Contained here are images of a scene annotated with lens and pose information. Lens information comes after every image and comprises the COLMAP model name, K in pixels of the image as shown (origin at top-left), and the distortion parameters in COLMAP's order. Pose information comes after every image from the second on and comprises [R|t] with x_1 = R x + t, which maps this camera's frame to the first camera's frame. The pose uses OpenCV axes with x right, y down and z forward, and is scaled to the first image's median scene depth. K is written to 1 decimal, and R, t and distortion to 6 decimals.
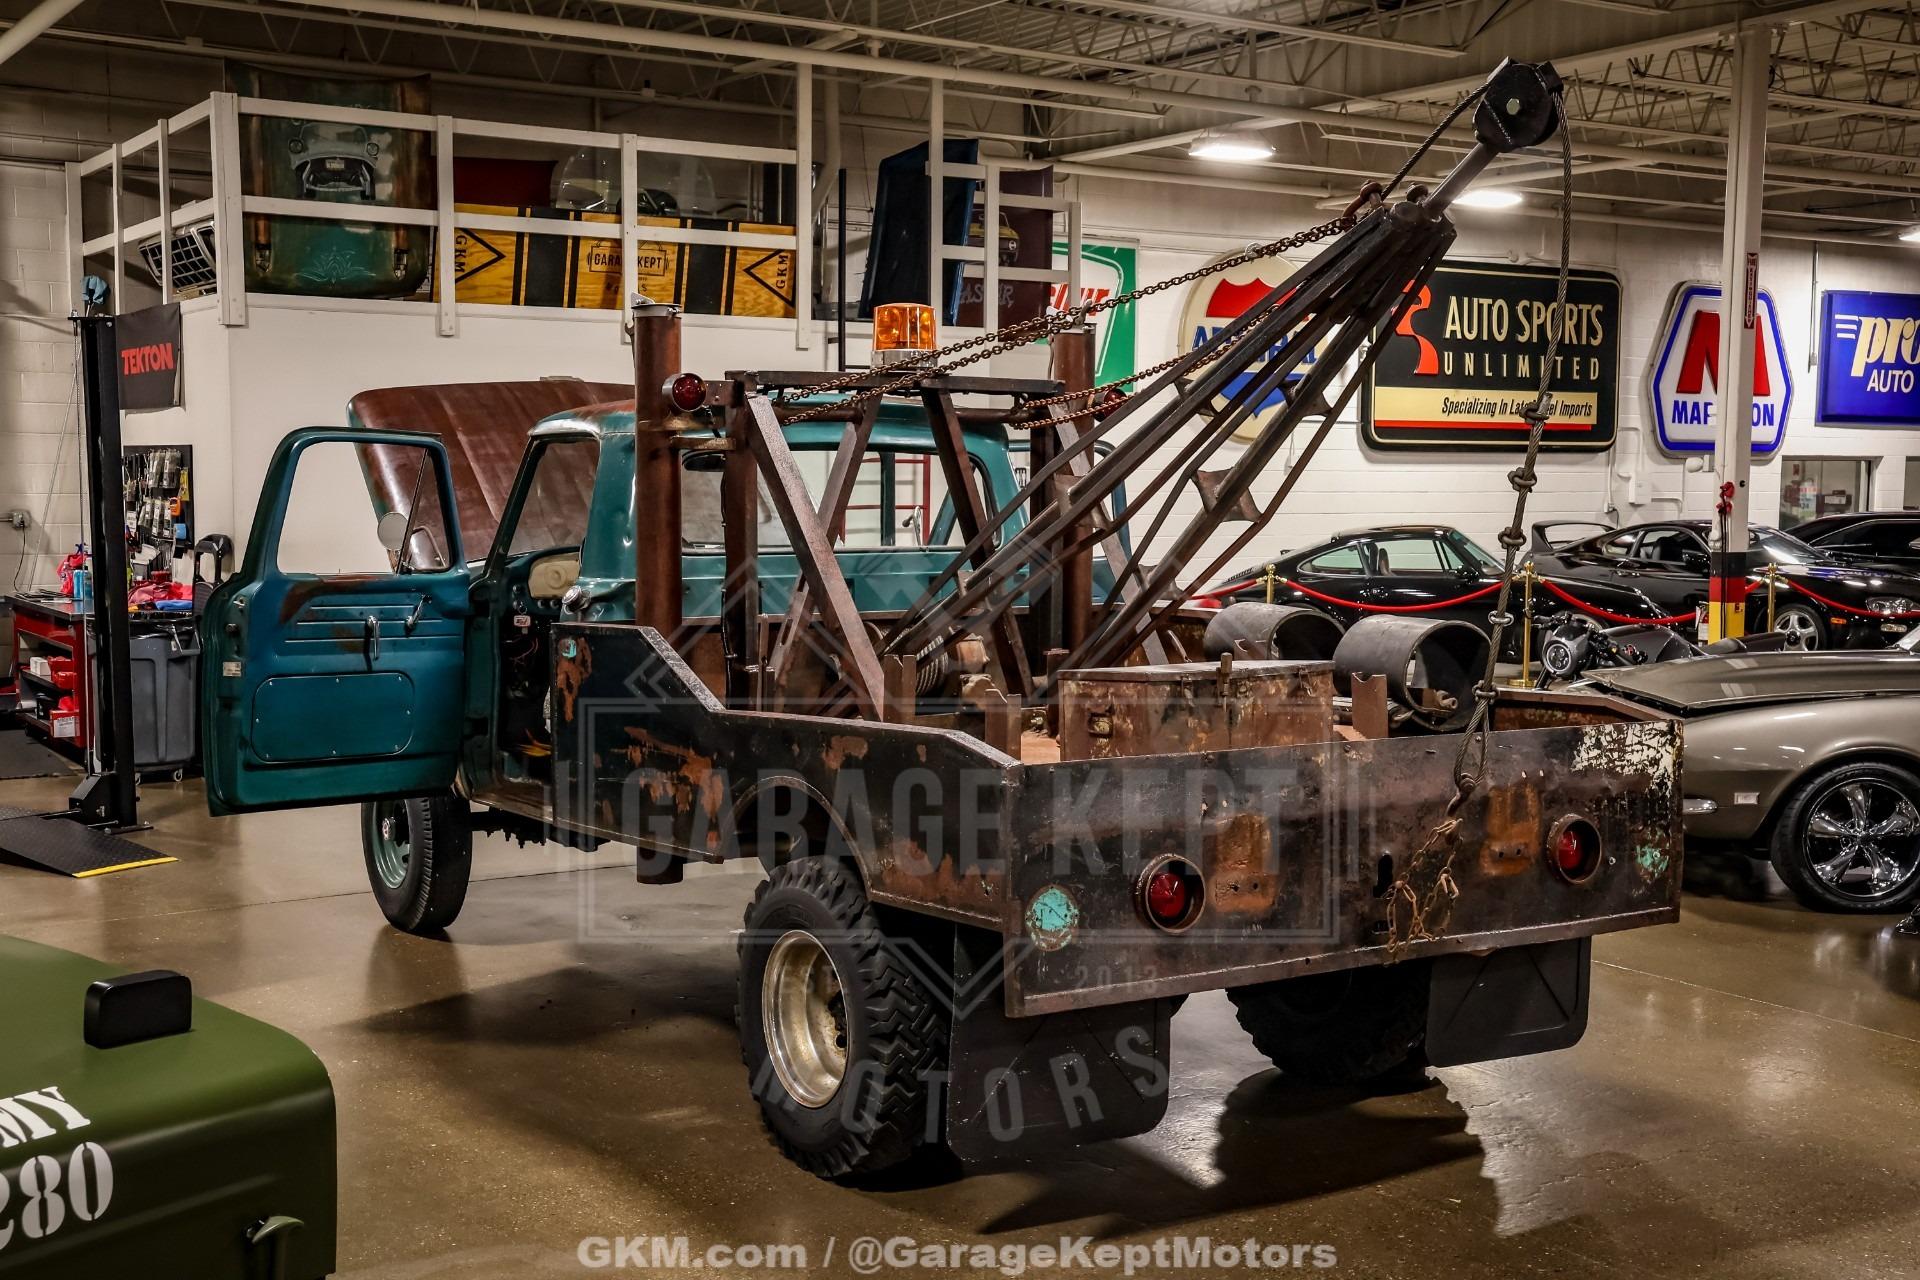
lens RADIAL K [[2182.4, 0, 956.6], [0, 2182.4, 648.3], [0, 0, 1]] dist [0.025273, 0.000000]
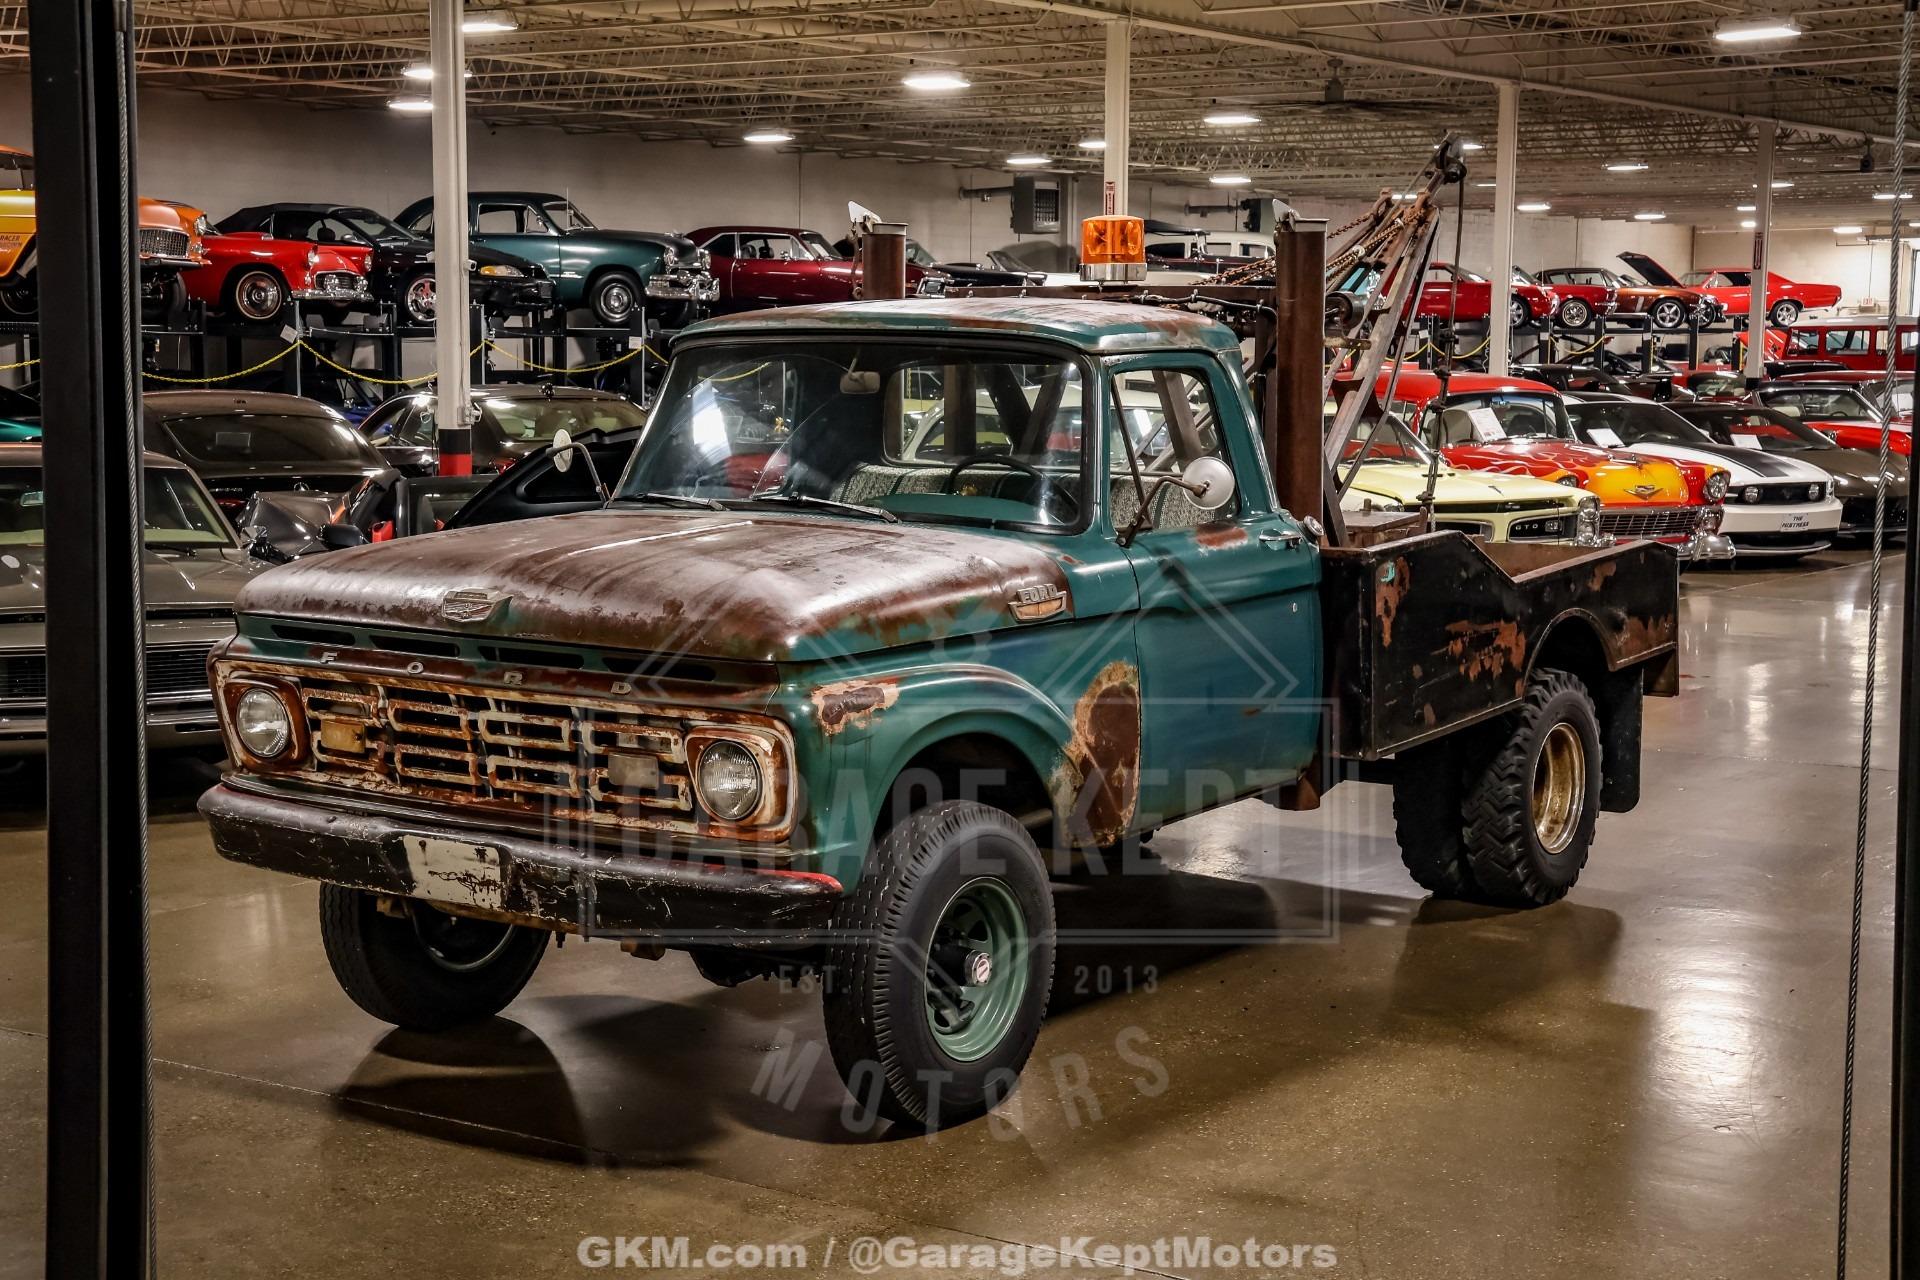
lens RADIAL K [[2804.2, 0, 953.5], [0, 2804.2, 644.2], [0, 0, 1]] dist [0.152270, 0.000000]
pose [[-0.379899, -0.115476, 0.917792, -0.638831], [0.065817, 0.986288, 0.151338, -0.087036], [-0.922684, 0.117899, -0.367090, 0.827575]]
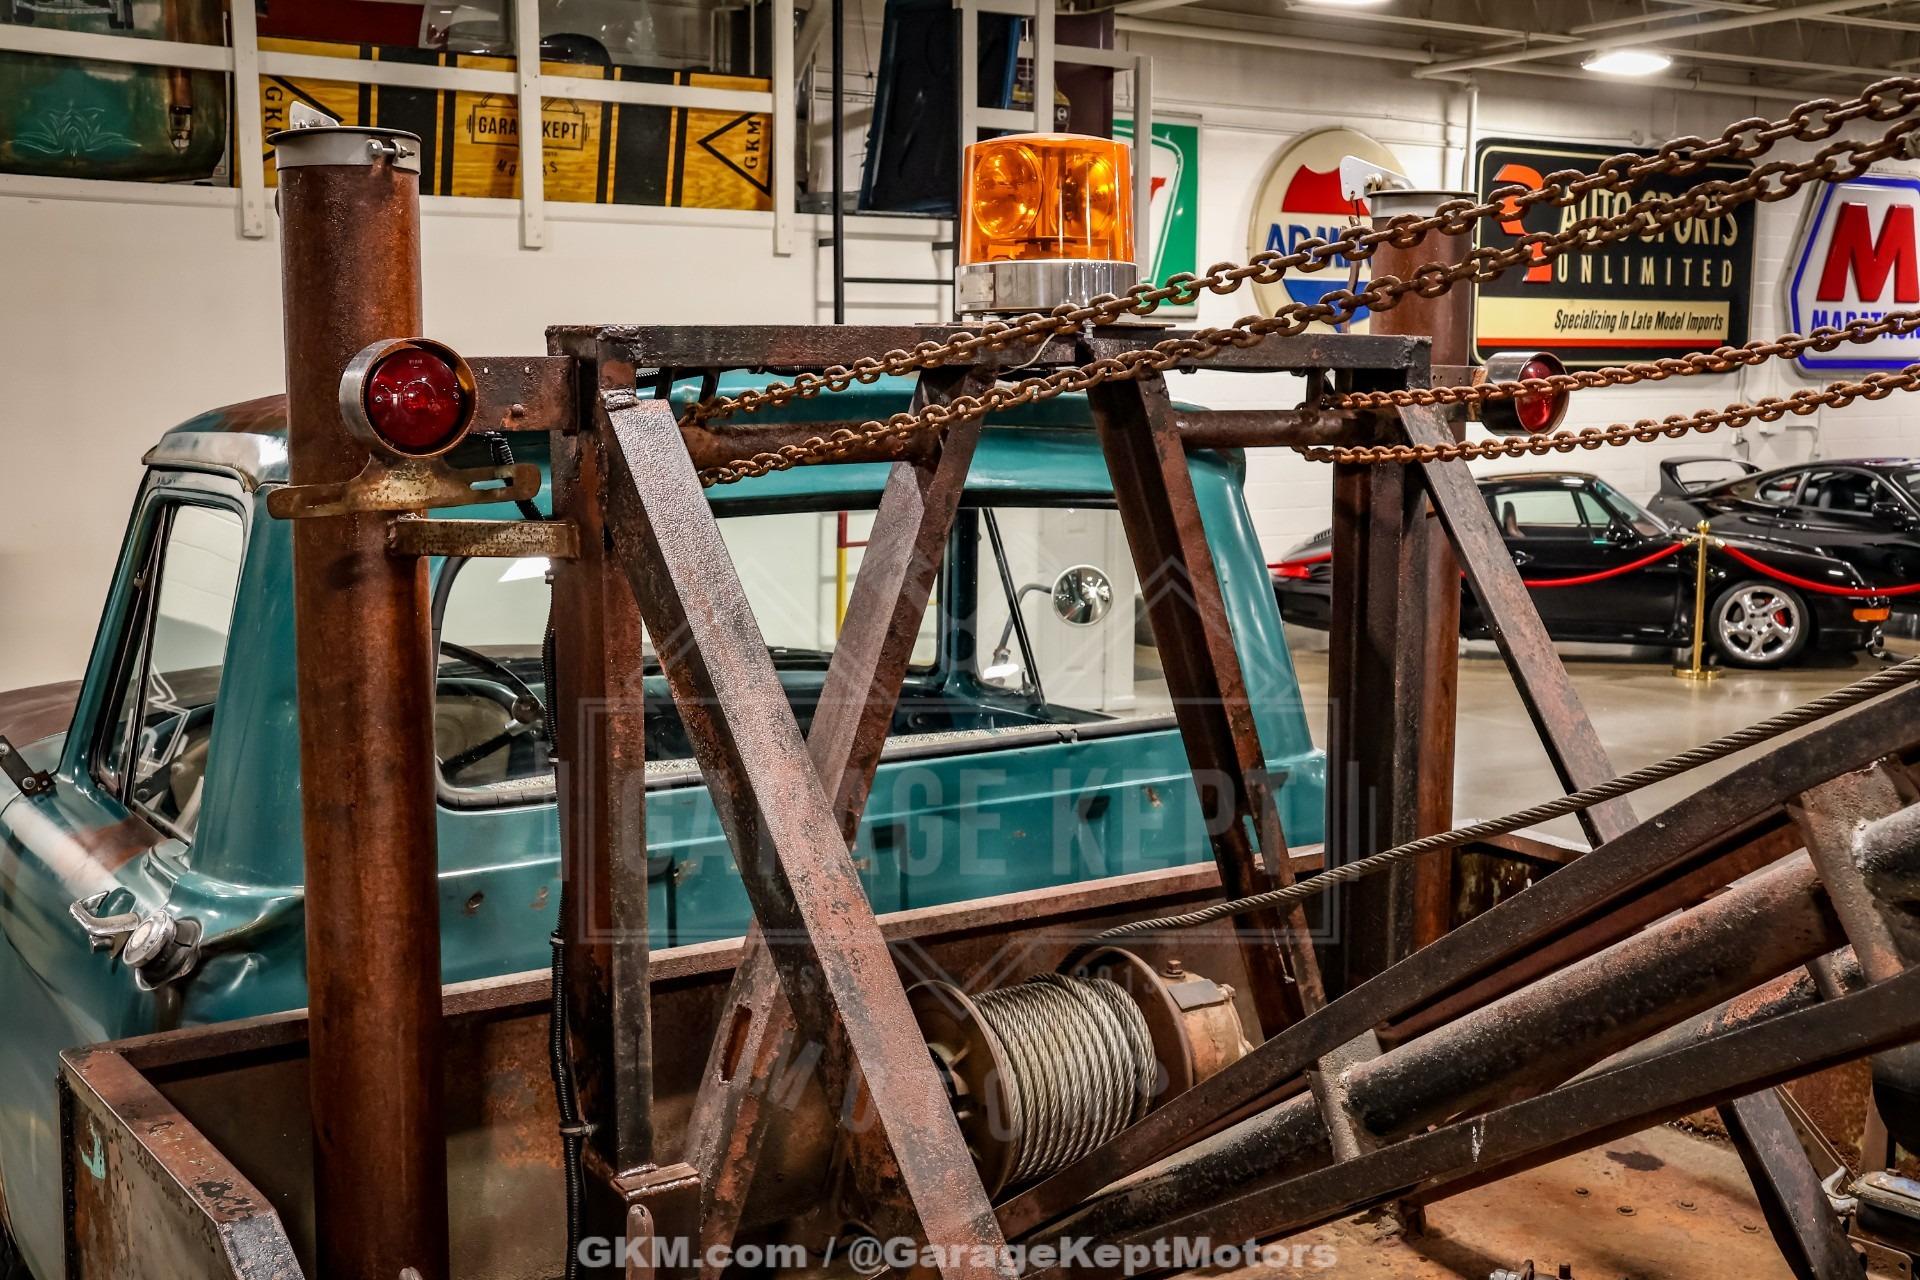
lens RADIAL K [[2101.5, 0, 951.6], [0, 2101.5, 646.1], [0, 0, 1]] dist [0.044939, 0.000000]
pose [[0.999966, -0.005347, 0.006198, -0.022514], [0.005043, 0.998829, 0.048112, -0.046692], [-0.006448, -0.048079, 0.998823, 0.336652]]
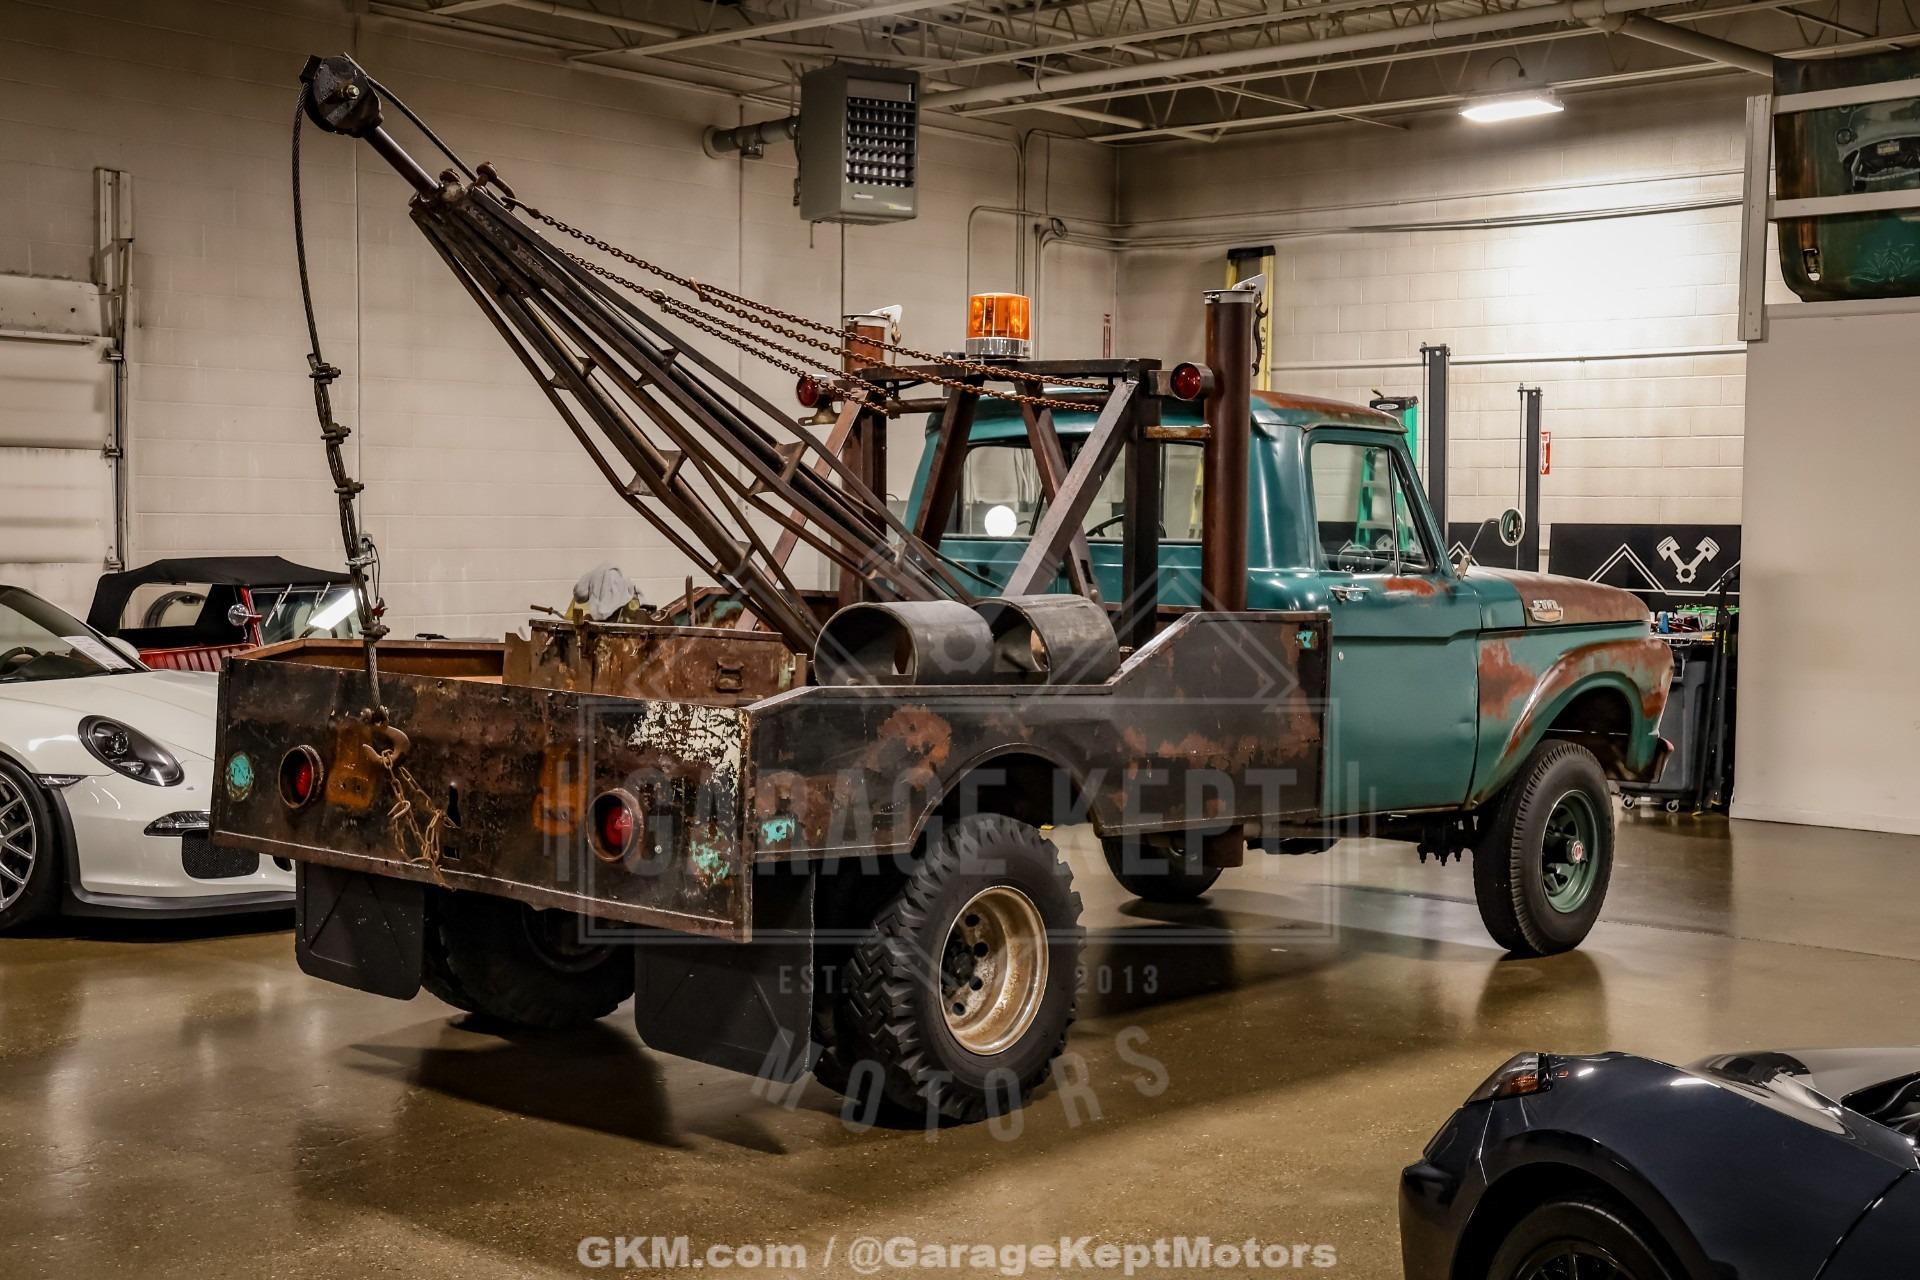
lens RADIAL K [[2481.8, 0, 959.0], [0, 2481.8, 643.1], [0, 0, 1]] dist [0.091362, 0.000000]
pose [[0.274588, 0.046506, -0.960437, 0.576788], [-0.088481, 0.995814, 0.022922, -0.010724], [0.957482, 0.078686, 0.277553, 0.354419]]
